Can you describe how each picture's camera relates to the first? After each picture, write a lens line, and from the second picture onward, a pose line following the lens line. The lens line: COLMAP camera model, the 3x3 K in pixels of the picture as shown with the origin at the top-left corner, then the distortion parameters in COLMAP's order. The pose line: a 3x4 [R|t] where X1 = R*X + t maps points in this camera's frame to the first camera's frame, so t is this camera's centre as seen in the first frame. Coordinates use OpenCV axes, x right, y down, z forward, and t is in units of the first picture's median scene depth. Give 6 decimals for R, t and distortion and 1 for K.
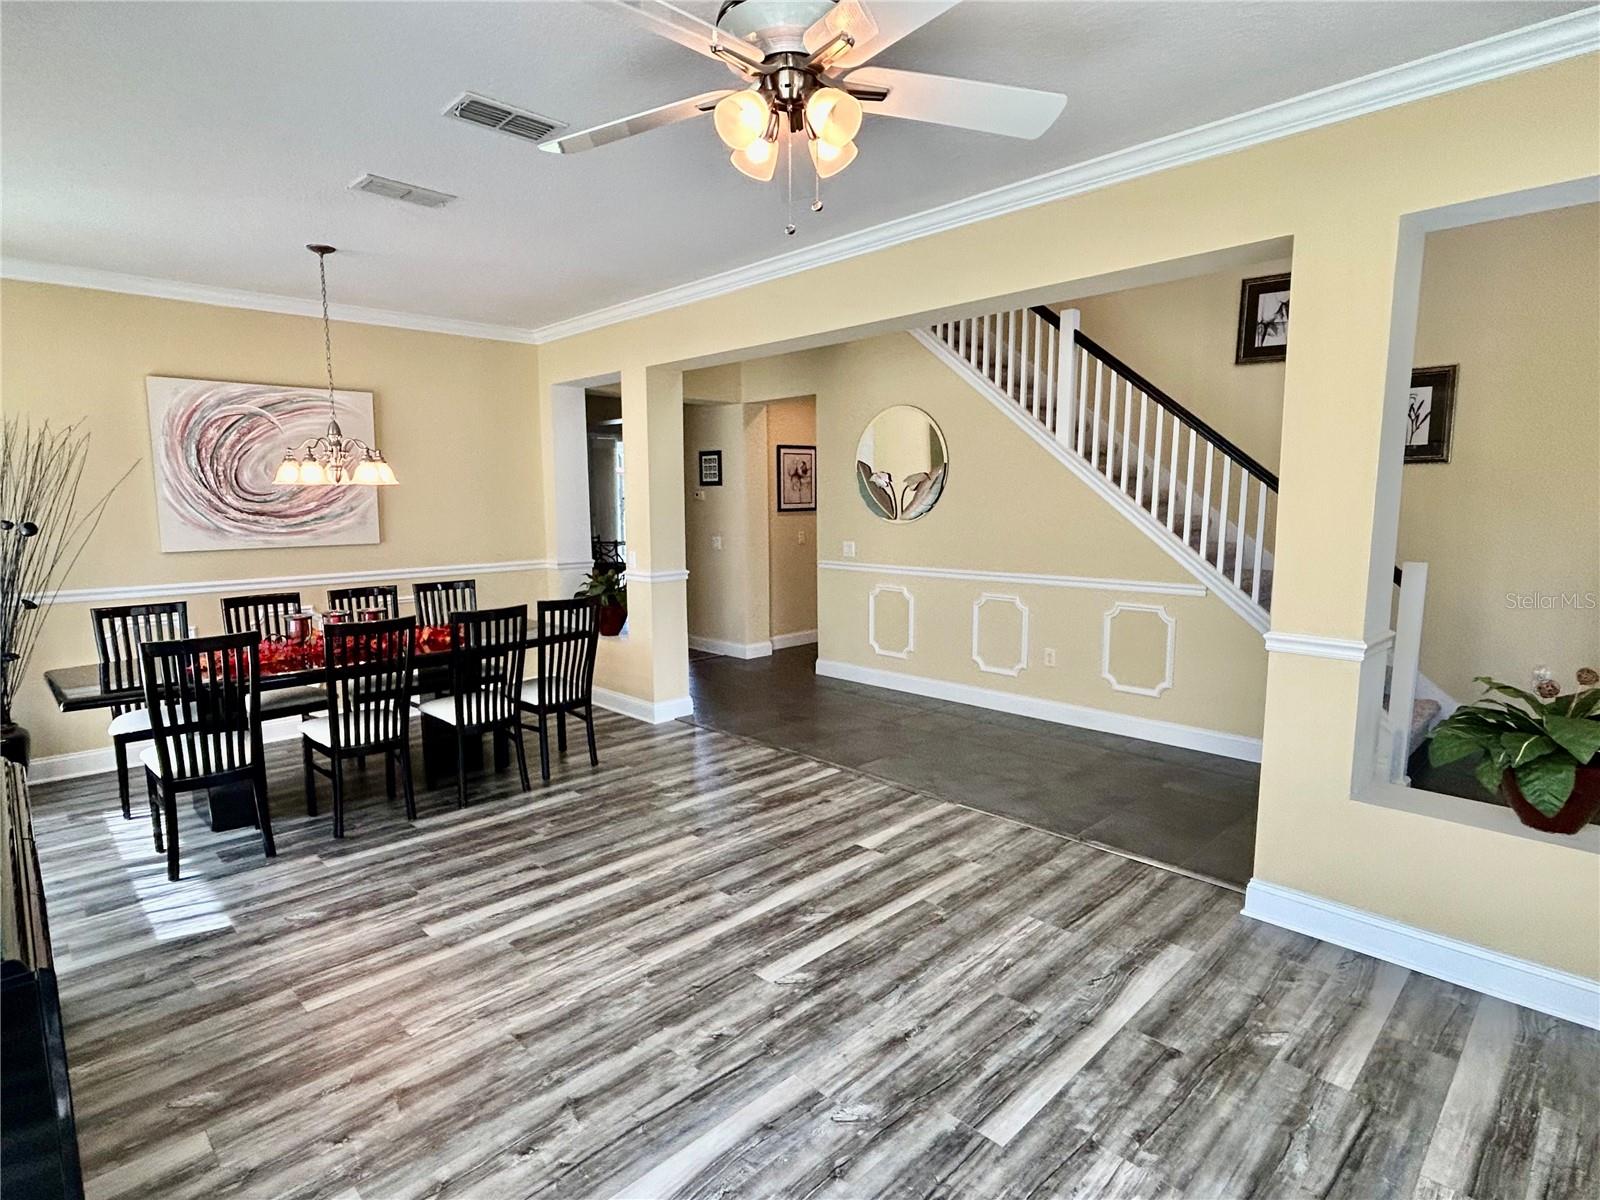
lens RADIAL K [[845.3, 0, 791.3], [0, 845.3, 592.3], [0, 0, 1]] dist [0.026566, -0.014508]
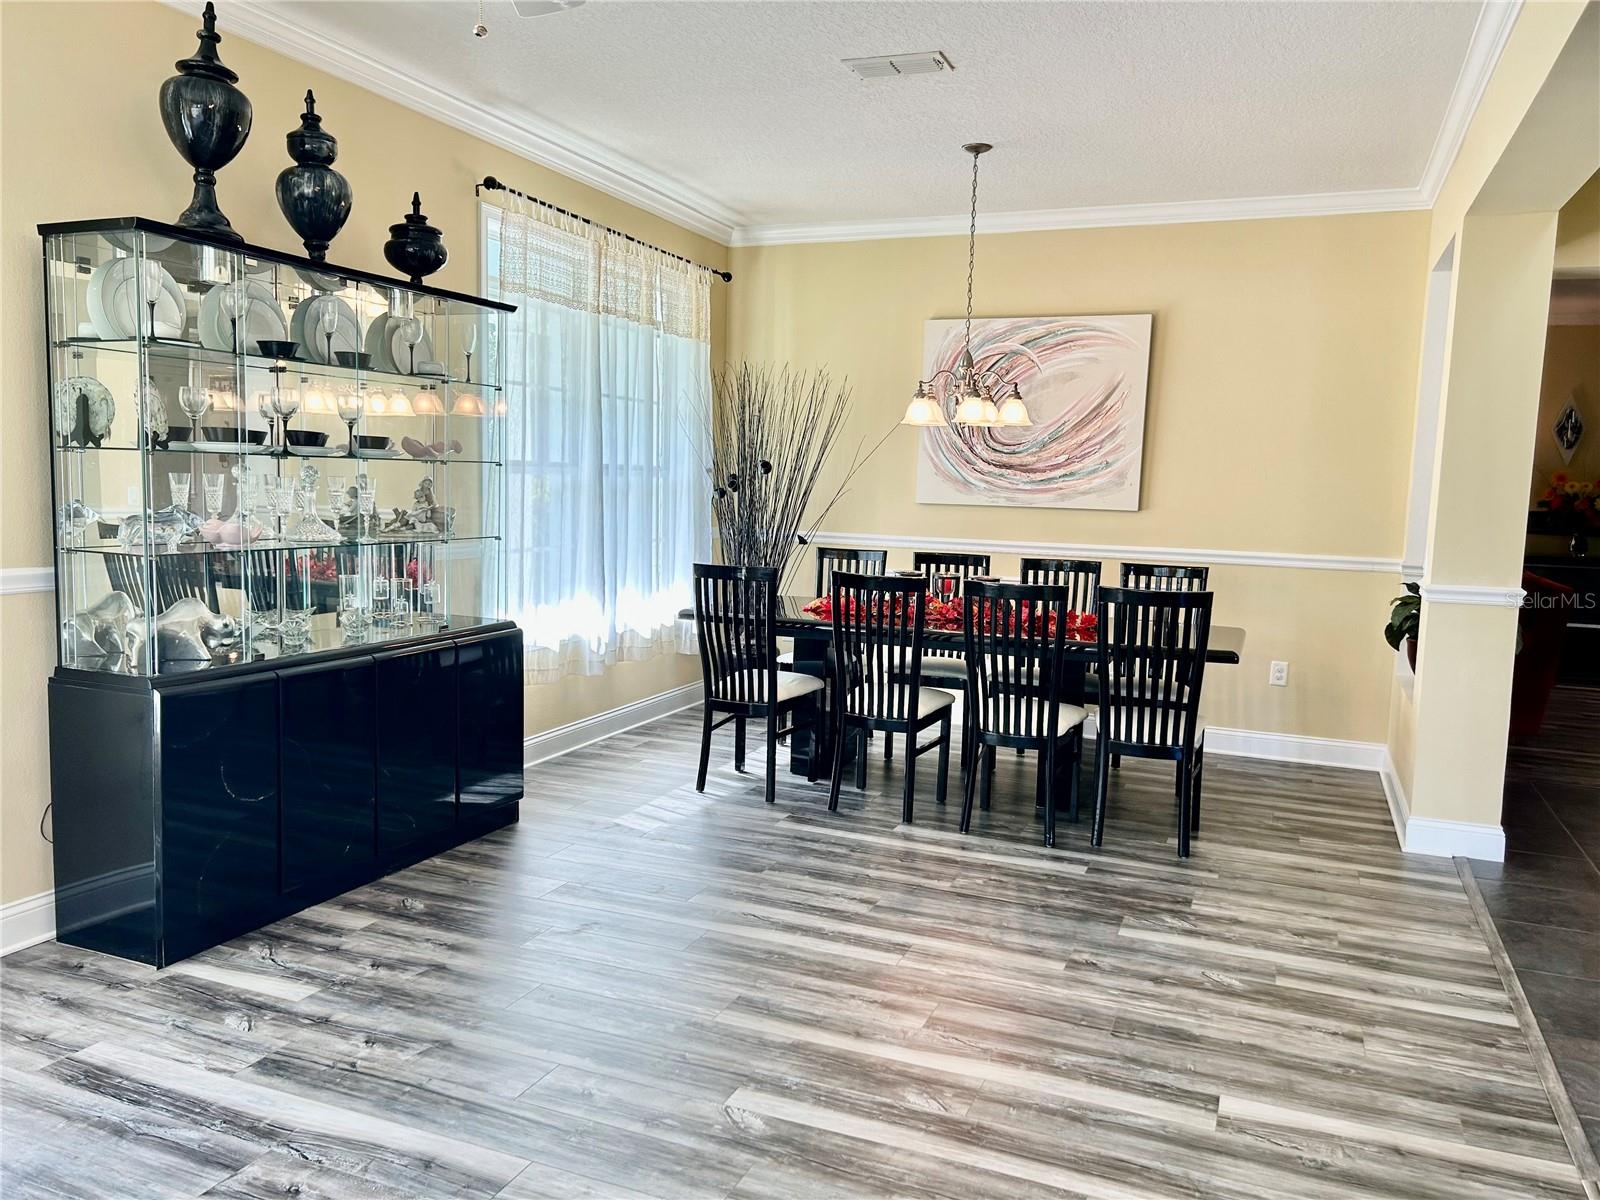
lens RADIAL K [[1197.7, 0, 800.0], [0, 1197.7, 600.0], [0, 0, 1]] dist [0.066097, -0.063379]
pose [[0.399196, 0.114781, -0.909652, 0.596448], [-0.138057, 0.988346, 0.064126, -0.008948], [0.906412, 0.099985, 0.410391, 0.436590]]
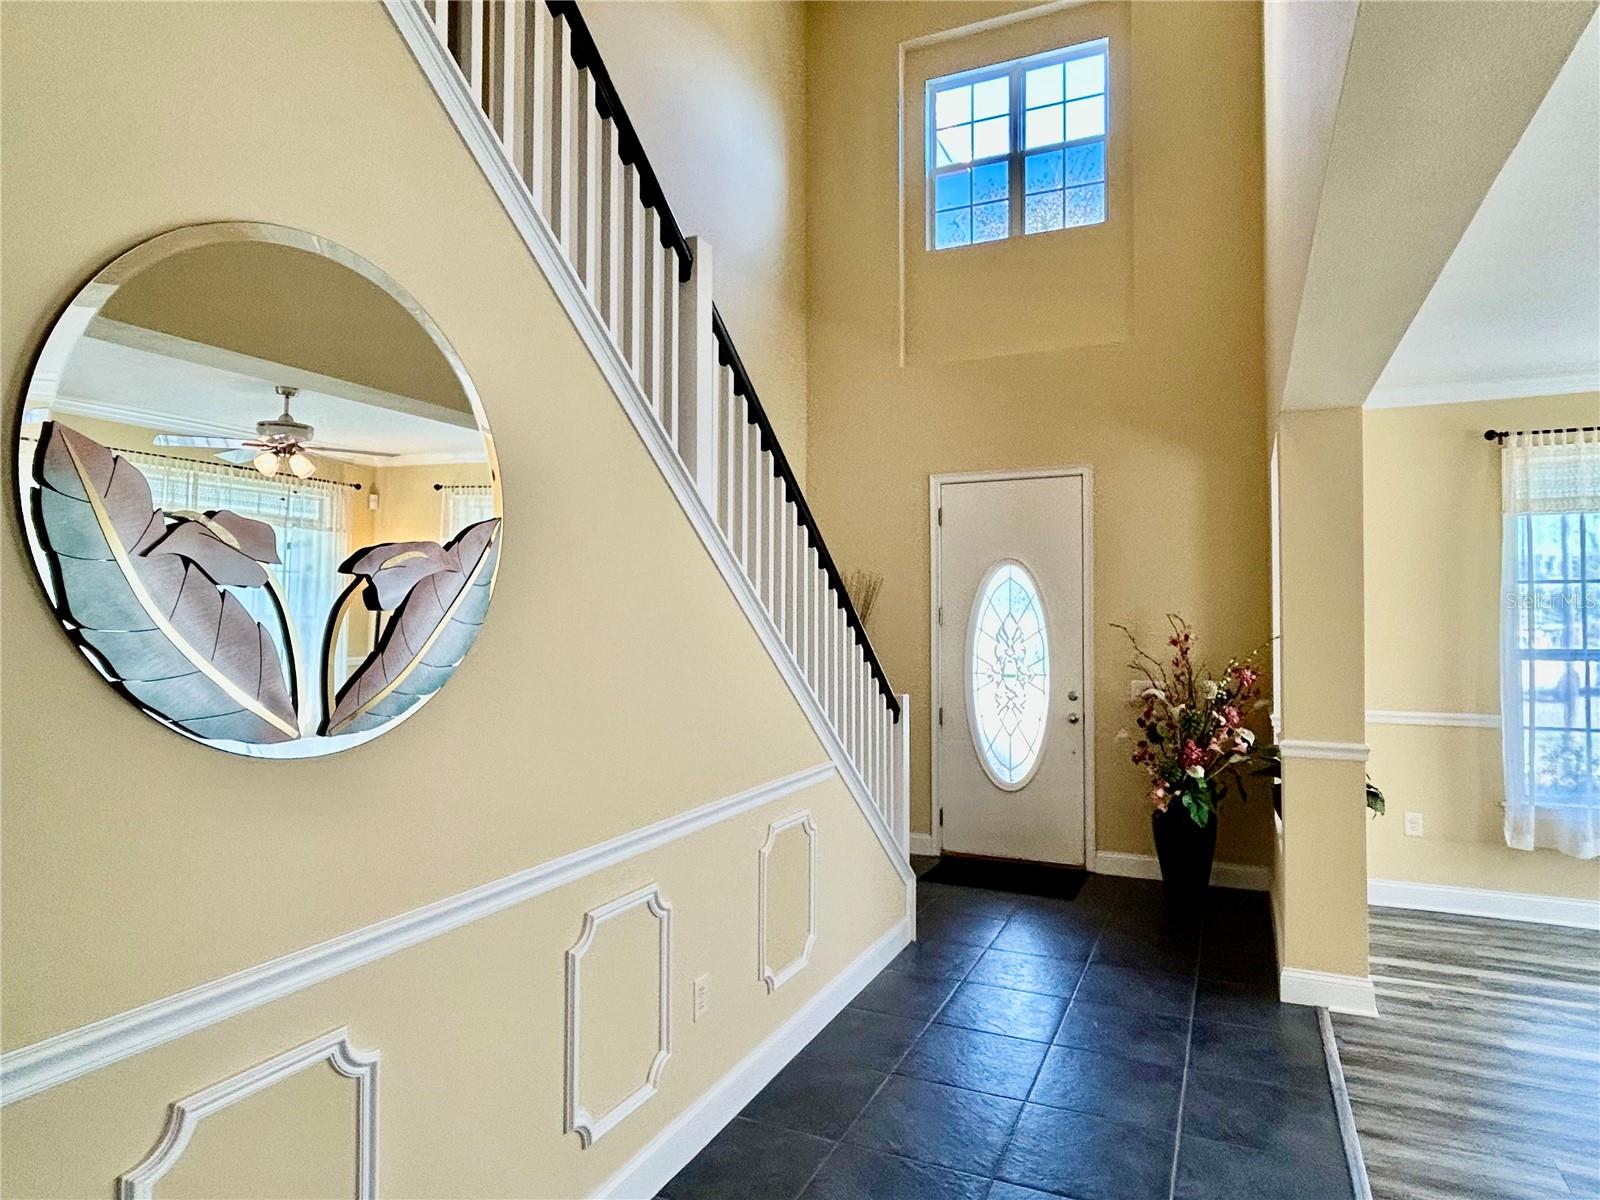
lens RADIAL K [[946.0, 0, 800.0], [0, 946.0, 600.0], [0, 0, 1]] dist [-0.000196, -0.003741]
pose [[-0.355889, 0.027241, 0.934131, -0.264114], [0.113981, 0.993378, 0.014456, -0.192587], [-0.927551, 0.111618, -0.356637, 1.653663]]
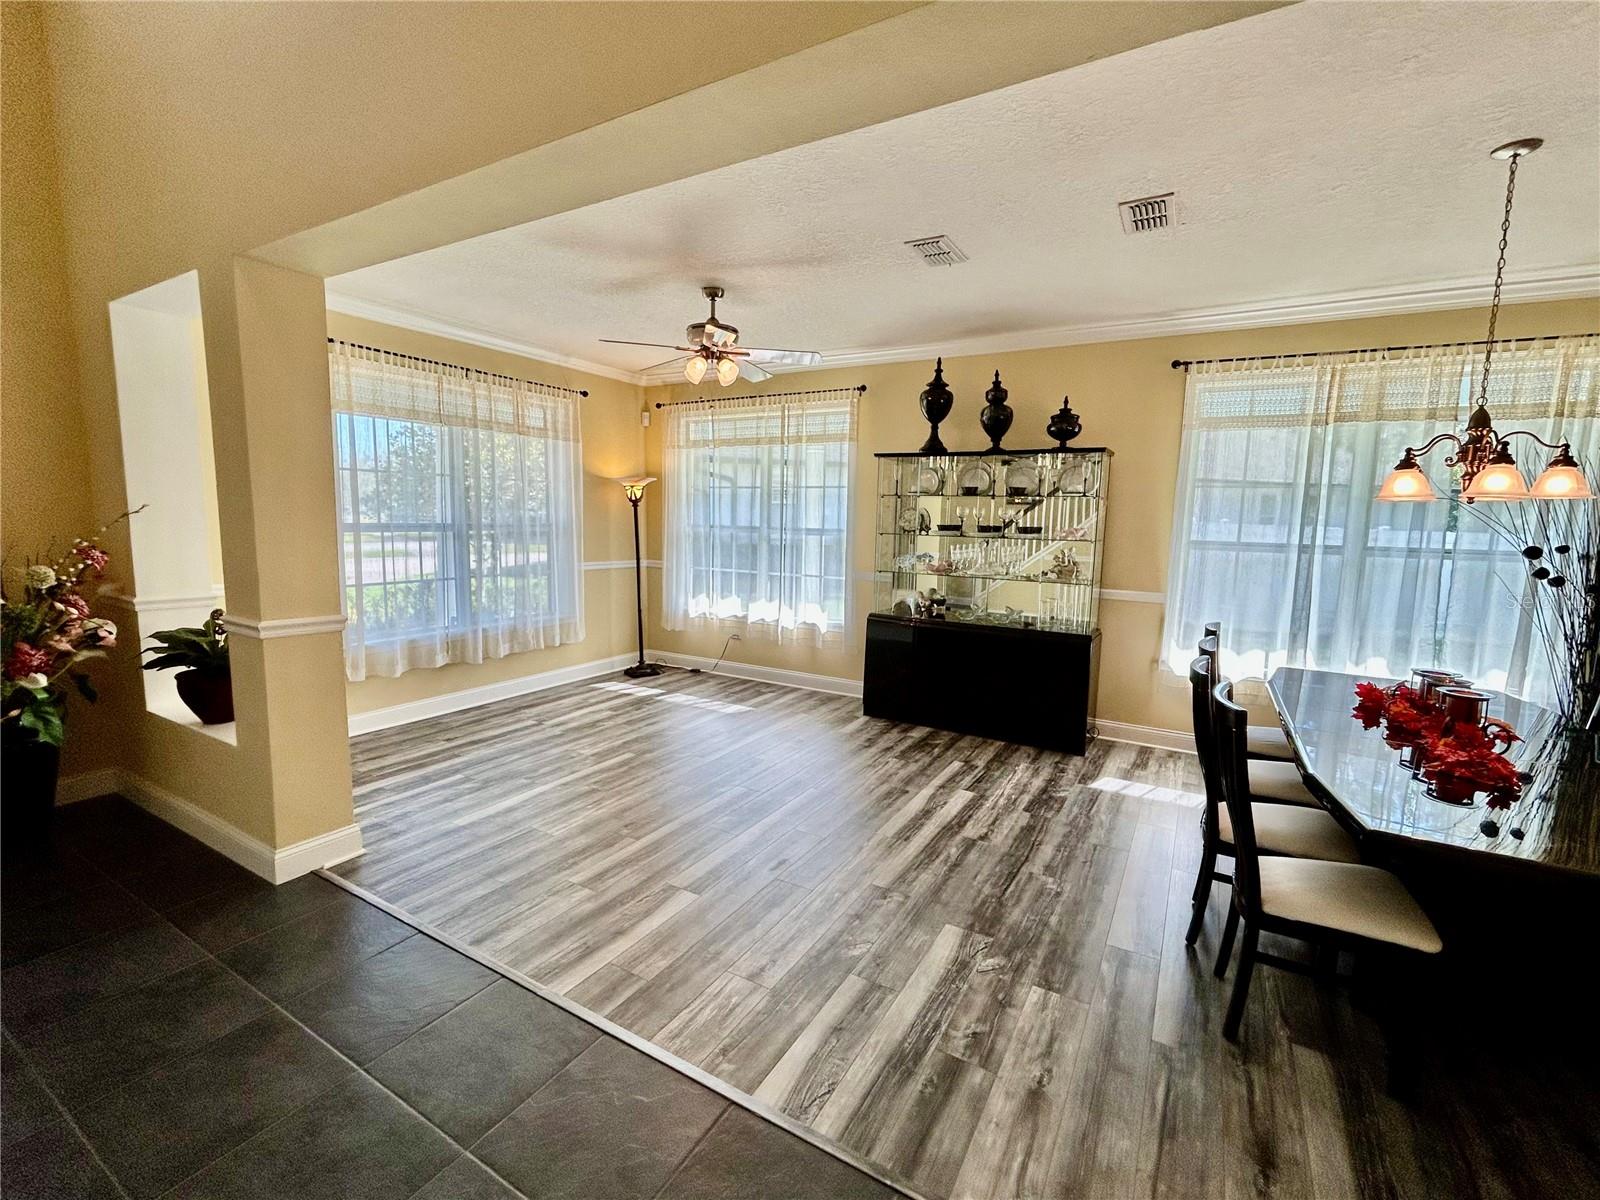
lens RADIAL K [[692.1, 0, 800.0], [0, 692.1, 600.0], [0, 0, 1]] dist [-0.003070, -0.000118]
pose [[-0.963184, 0.018387, -0.268213, 0.161095], [-0.046183, 0.971511, 0.232450, -0.176647], [0.264846, 0.236279, -0.934895, 1.615039]]
